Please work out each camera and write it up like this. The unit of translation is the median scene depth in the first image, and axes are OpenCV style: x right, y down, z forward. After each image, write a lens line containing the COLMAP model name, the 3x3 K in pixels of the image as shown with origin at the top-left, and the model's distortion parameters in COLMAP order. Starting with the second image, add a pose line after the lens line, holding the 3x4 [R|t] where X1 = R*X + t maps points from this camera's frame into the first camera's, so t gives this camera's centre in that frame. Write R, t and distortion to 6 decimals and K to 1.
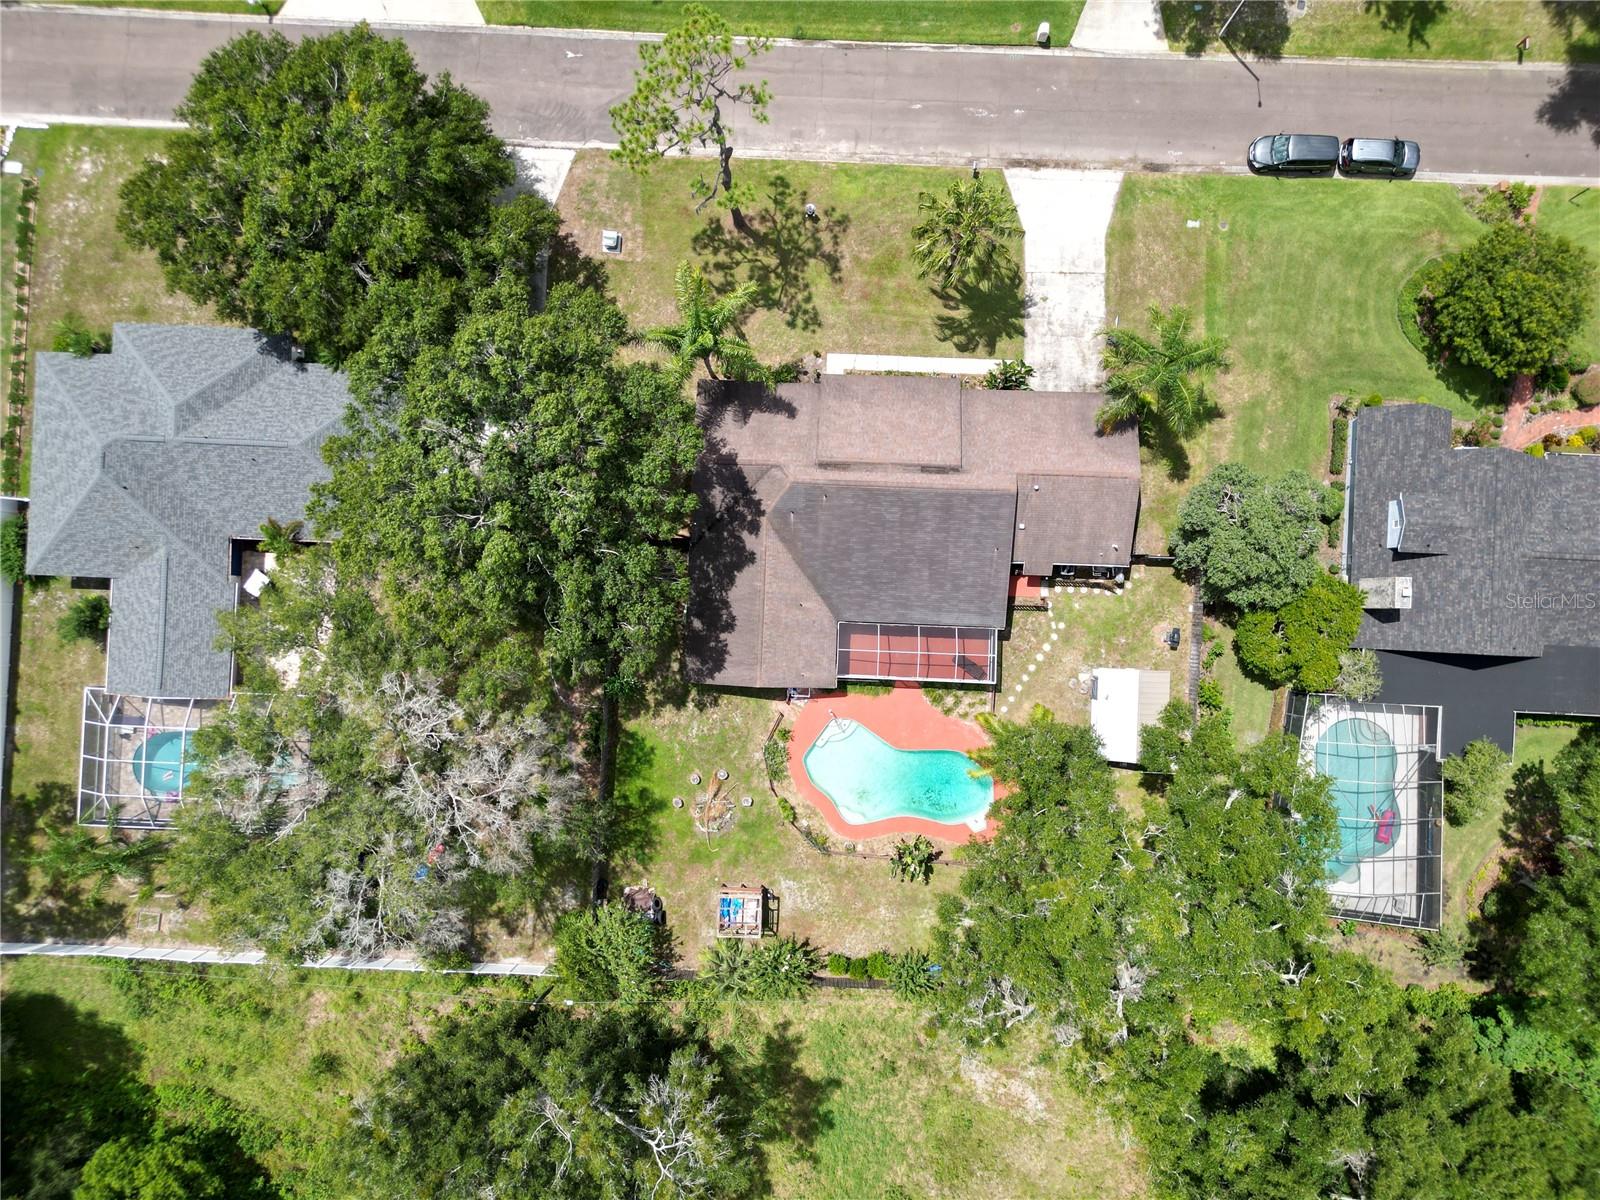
lens RADIAL K [[1127.6, 0, 800.0], [0, 1127.6, 600.0], [0, 0, 1]] dist [0.072026, -0.072030]
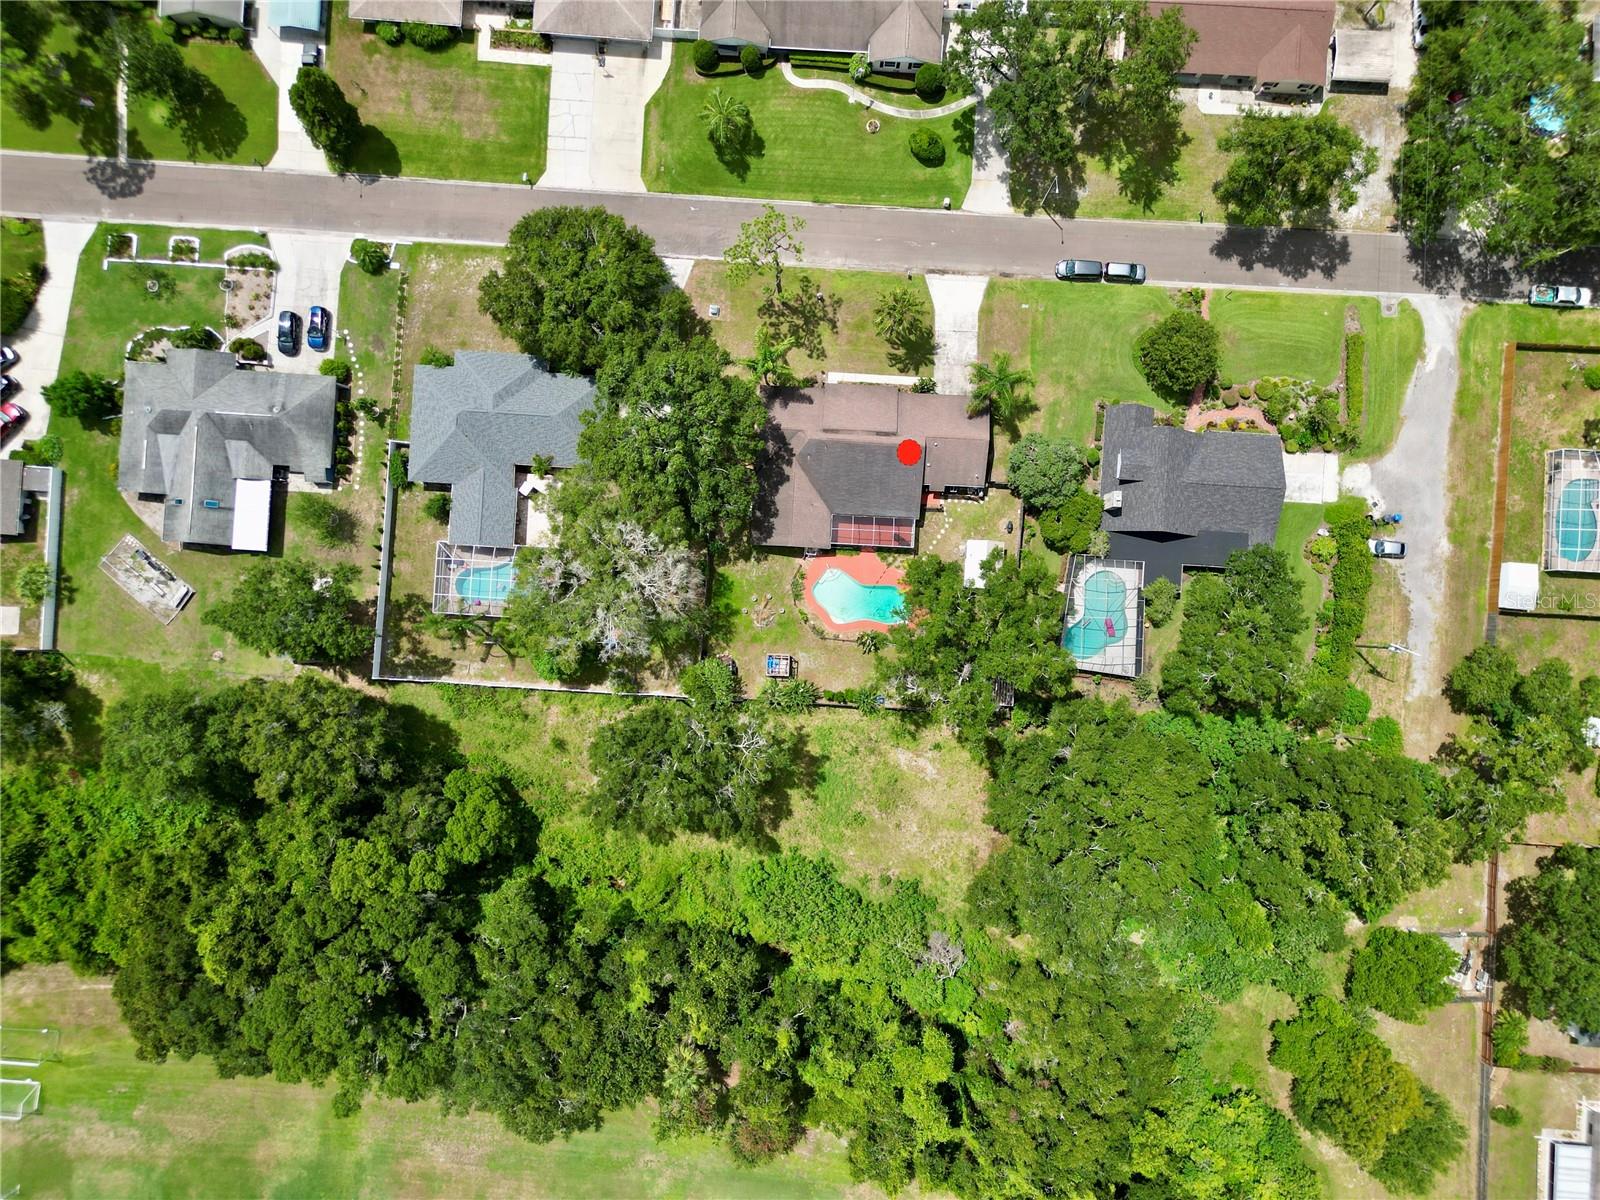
lens RADIAL K [[1127.6, 0, 800.0], [0, 1127.6, 600.0], [0, 0, 1]] dist [0.072026, -0.072030]
pose [[0.999862, 0.016110, 0.004020, -0.024867], [-0.016091, 0.999860, -0.004550, 0.169608], [-0.004093, 0.004485, 0.999982, -0.874657]]
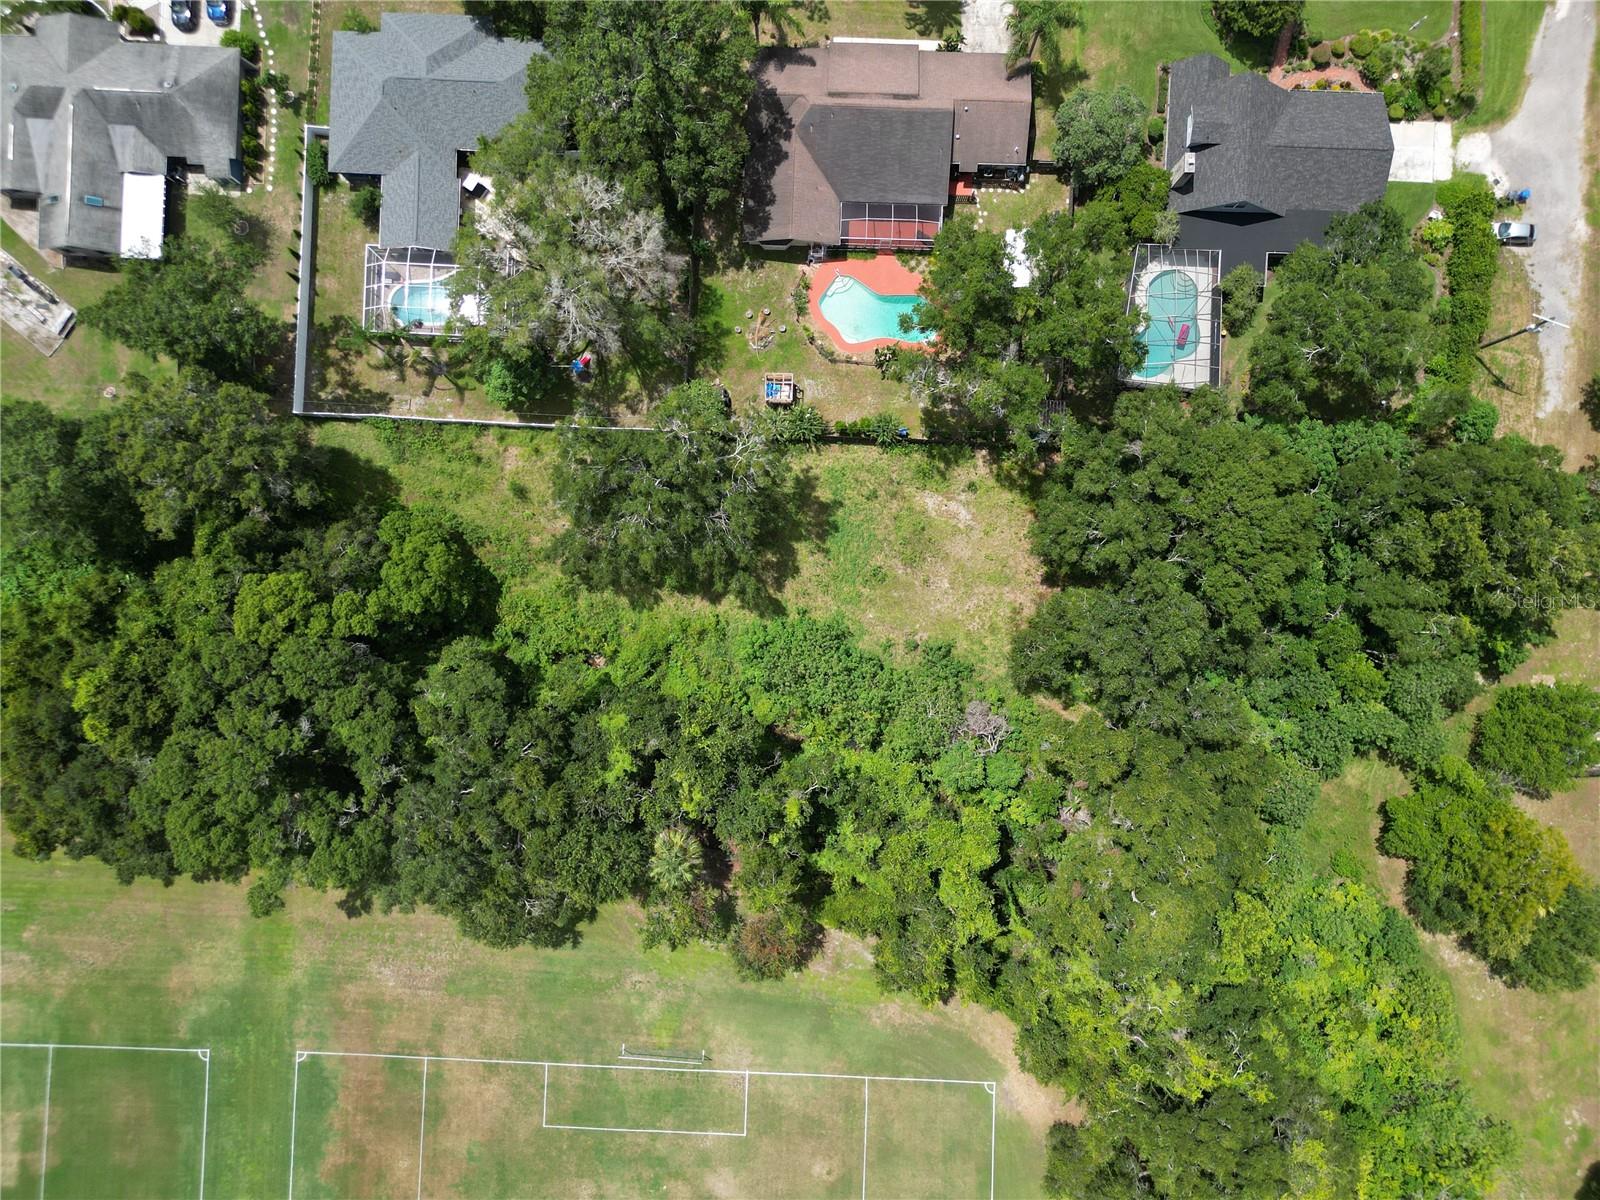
lens RADIAL K [[1127.6, 0, 800.0], [0, 1127.6, 600.0], [0, 0, 1]] dist [0.072026, -0.072030]
pose [[0.999989, -0.002597, -0.003842, -0.017992], [0.002603, 0.999995, 0.001594, 0.553944], [0.003837, -0.001604, 0.999991, -0.565187]]
